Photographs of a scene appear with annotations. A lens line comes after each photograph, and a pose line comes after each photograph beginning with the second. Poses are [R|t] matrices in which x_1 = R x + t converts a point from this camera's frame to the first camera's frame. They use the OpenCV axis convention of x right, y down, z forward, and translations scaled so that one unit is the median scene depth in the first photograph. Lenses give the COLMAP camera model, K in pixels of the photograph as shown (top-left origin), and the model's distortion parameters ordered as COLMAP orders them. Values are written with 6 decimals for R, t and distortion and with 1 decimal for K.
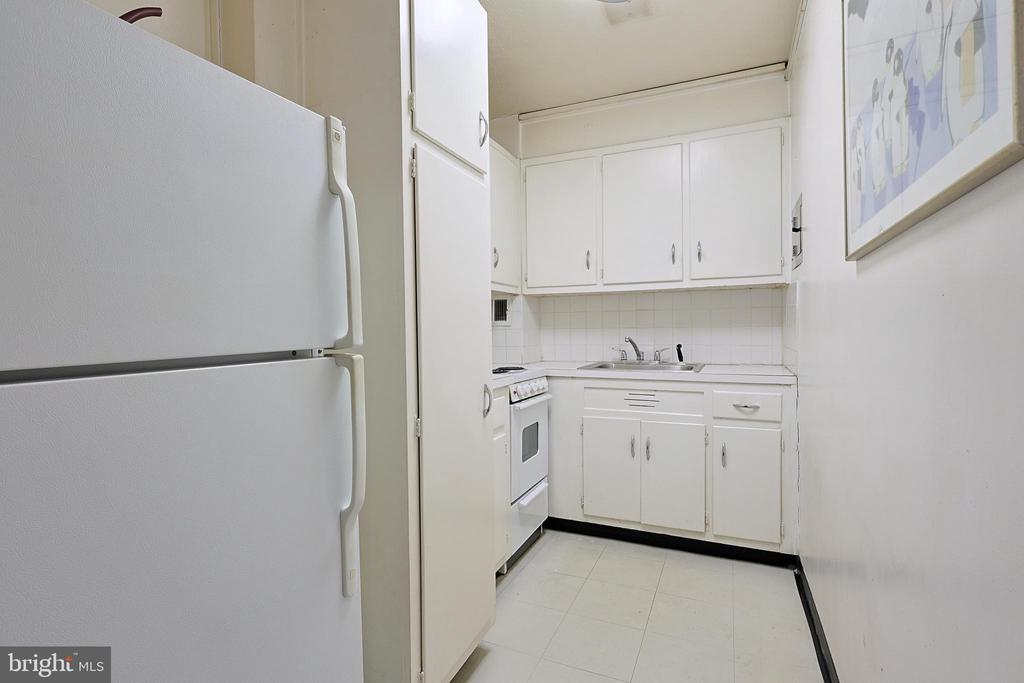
lens RADIAL K [[497.2, 0, 512.0], [0, 497.2, 341.5], [0, 0, 1]] dist [-0.001316, 0.000674]
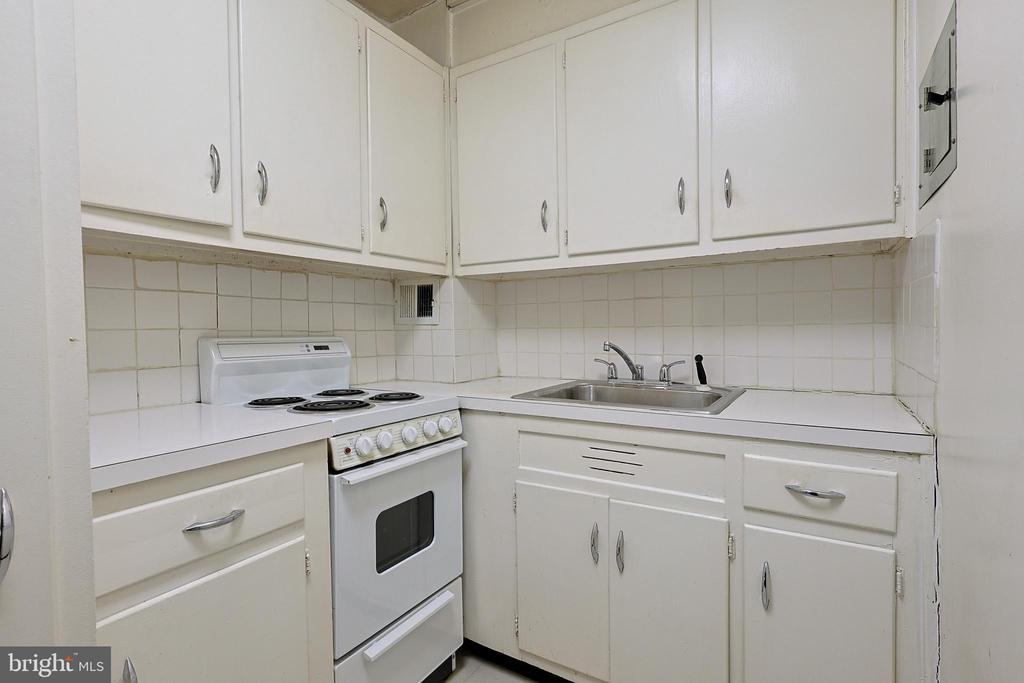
lens RADIAL K [[497.2, 0, 512.0], [0, 497.2, 341.5], [0, 0, 1]] dist [-0.001316, 0.000674]
pose [[0.990244, 0.001261, -0.139338, 0.212751], [-0.000609, 0.999989, 0.004723, -0.013843], [0.139343, -0.004592, 0.990234, 0.415698]]
